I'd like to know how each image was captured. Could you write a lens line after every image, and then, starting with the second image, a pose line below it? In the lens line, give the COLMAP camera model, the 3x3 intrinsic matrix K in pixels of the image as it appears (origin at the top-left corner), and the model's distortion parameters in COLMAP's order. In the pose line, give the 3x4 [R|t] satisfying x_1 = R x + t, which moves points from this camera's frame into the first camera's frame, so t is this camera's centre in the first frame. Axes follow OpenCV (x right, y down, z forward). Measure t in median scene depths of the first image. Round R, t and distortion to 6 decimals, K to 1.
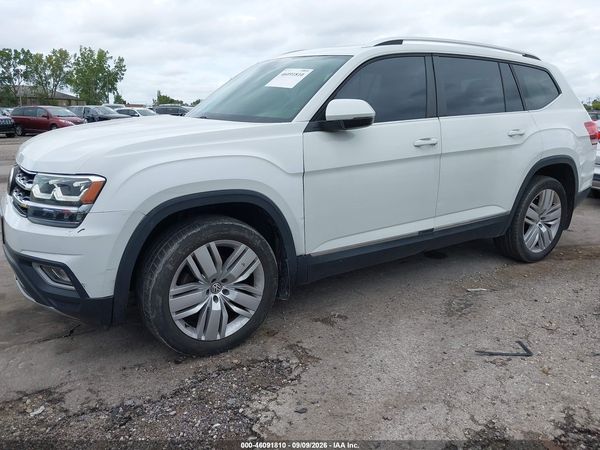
lens RADIAL K [[472.2, 0, 299.5], [0, 472.2, 226.8], [0, 0, 1]] dist [0.020100, -0.029182]
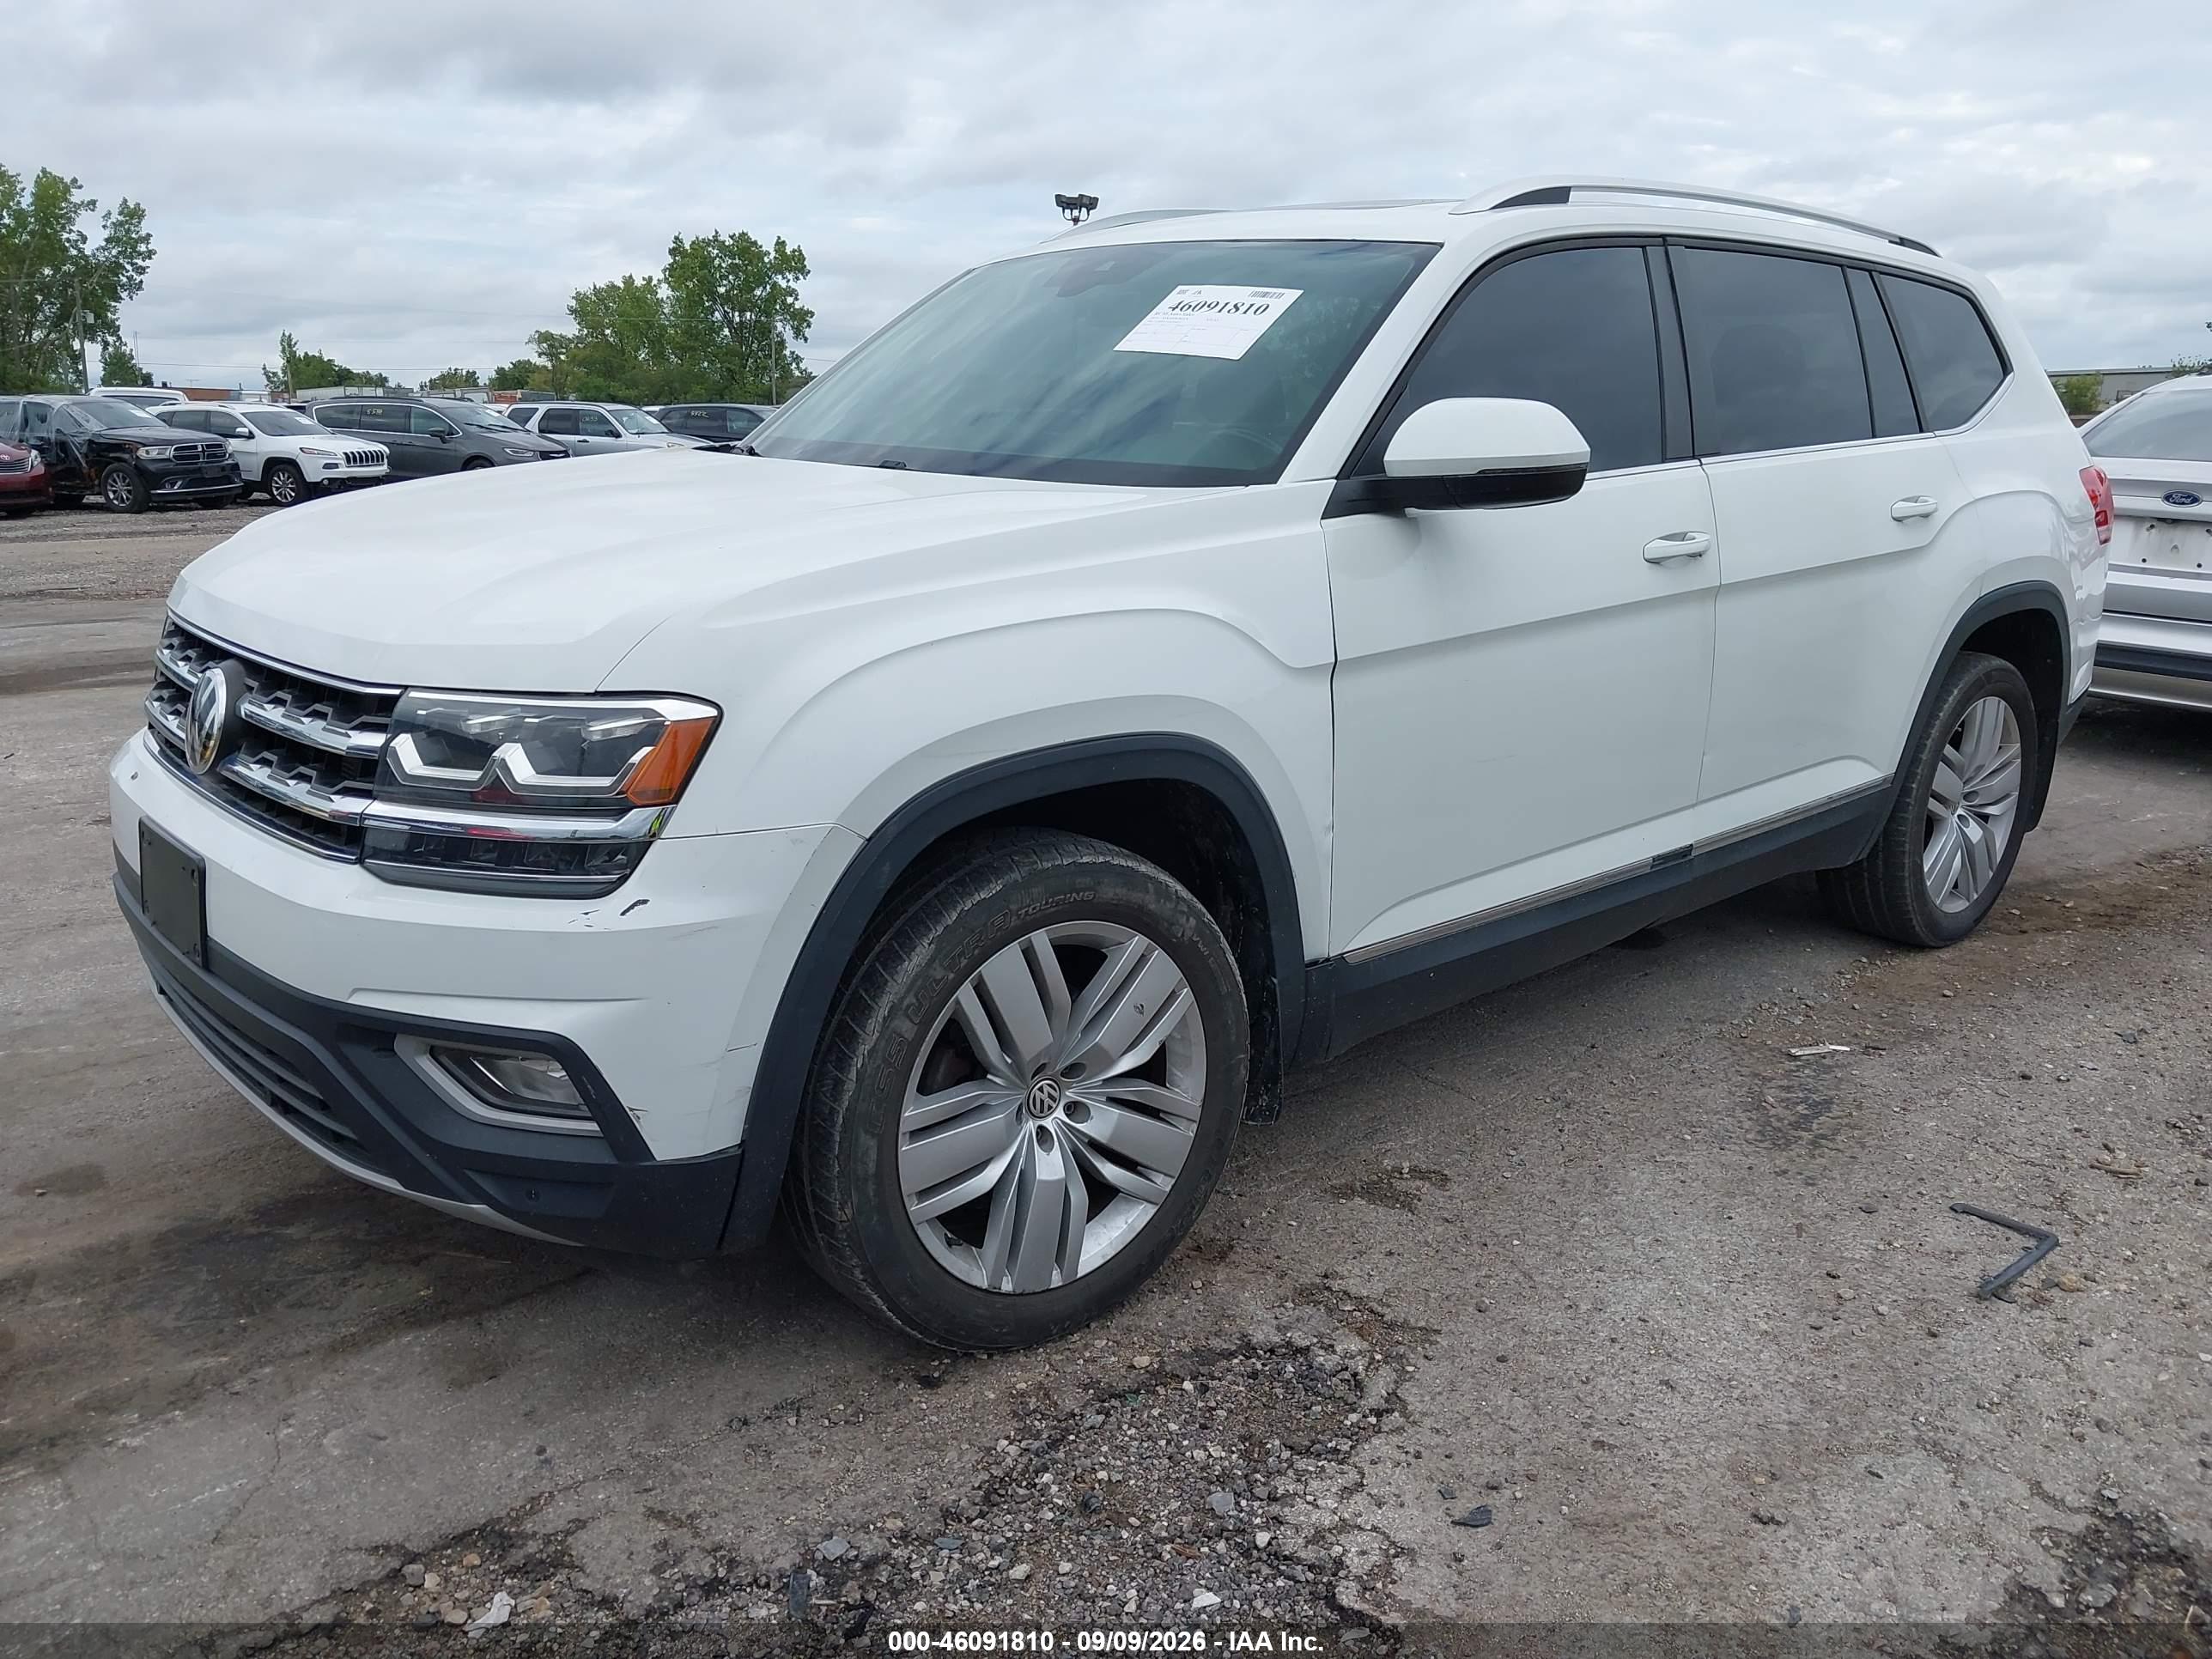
lens RADIAL K [[1741.0, 0, 1107.6], [0, 1741.0, 827.3], [0, 0, 1]] dist [0.020100, -0.029182]
pose [[0.988889, -0.033805, 0.144760, -0.268517], [0.034897, 0.999378, -0.005017, -0.017697], [-0.144500, 0.010013, 0.989454, 0.004949]]
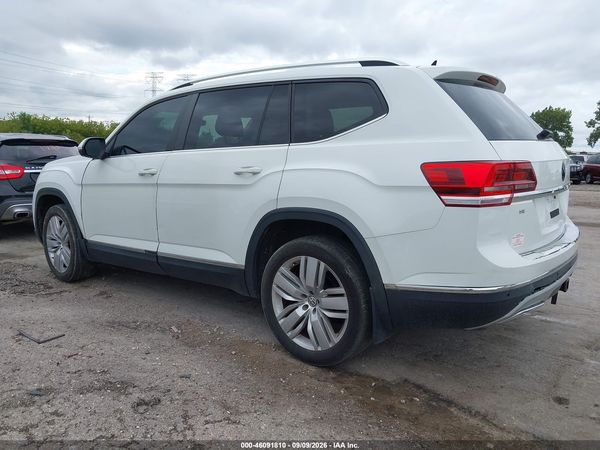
lens RADIAL K [[472.2, 0, 305.3], [0, 472.2, 221.7], [0, 0, 1]] dist [0.020100, -0.029182]
pose [[0.331722, 0.128538, -0.934579, 1.714913], [-0.231550, 0.971463, 0.051424, -0.241542], [0.914519, 0.199343, 0.352019, 1.118348]]
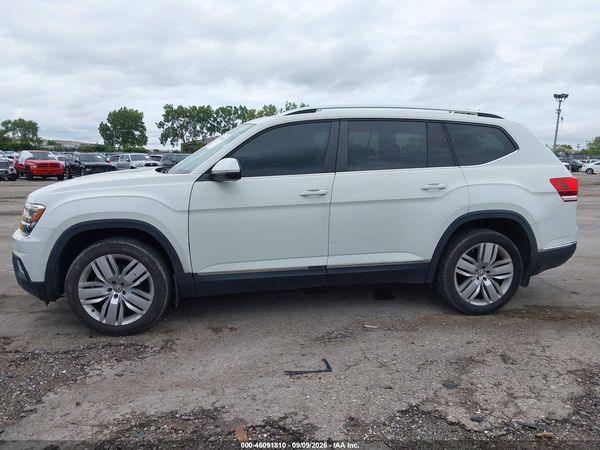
lens RADIAL K [[472.2, 0, 300.8], [0, 472.2, 224.4], [0, 0, 1]] dist [0.020100, -0.029182]
pose [[0.925002, 0.057786, -0.375541, 0.797842], [-0.094992, 0.992152, -0.081312, 0.002804], [0.367895, 0.110887, 0.923232, -0.126340]]
